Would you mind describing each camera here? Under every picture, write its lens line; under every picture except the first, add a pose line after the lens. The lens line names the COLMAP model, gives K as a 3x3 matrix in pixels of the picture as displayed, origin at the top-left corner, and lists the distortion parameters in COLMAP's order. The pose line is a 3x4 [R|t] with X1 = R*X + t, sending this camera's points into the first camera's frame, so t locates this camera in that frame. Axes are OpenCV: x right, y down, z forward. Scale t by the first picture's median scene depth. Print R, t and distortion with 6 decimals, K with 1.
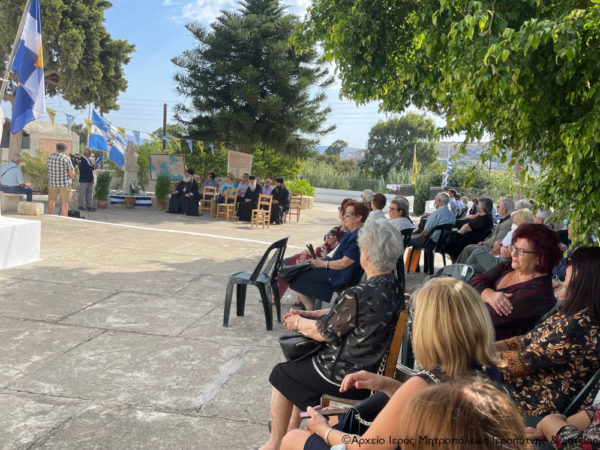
lens RADIAL K [[575.1, 0, 300.0], [0, 575.1, 225.0], [0, 0, 1]] dist [0.013232, 0.004076]
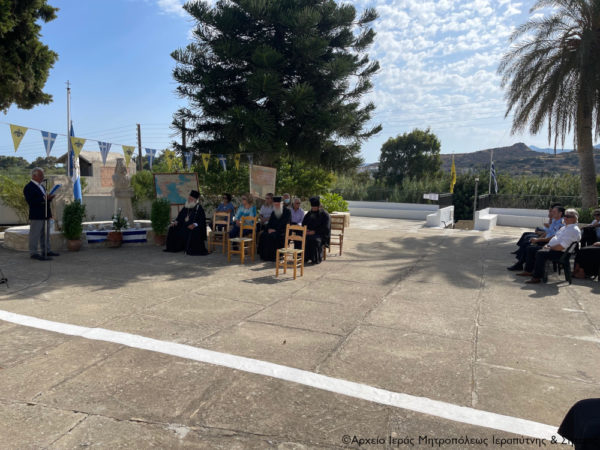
lens RADIAL K [[452.2, 0, 300.0], [0, 452.2, 225.0], [0, 0, 1]] dist [0.010412, -0.003079]
pose [[0.997549, -0.043482, -0.054827, -0.022364], [0.043315, 0.999053, -0.004233, -0.042639], [0.054959, 0.001847, 0.998487, 0.402757]]
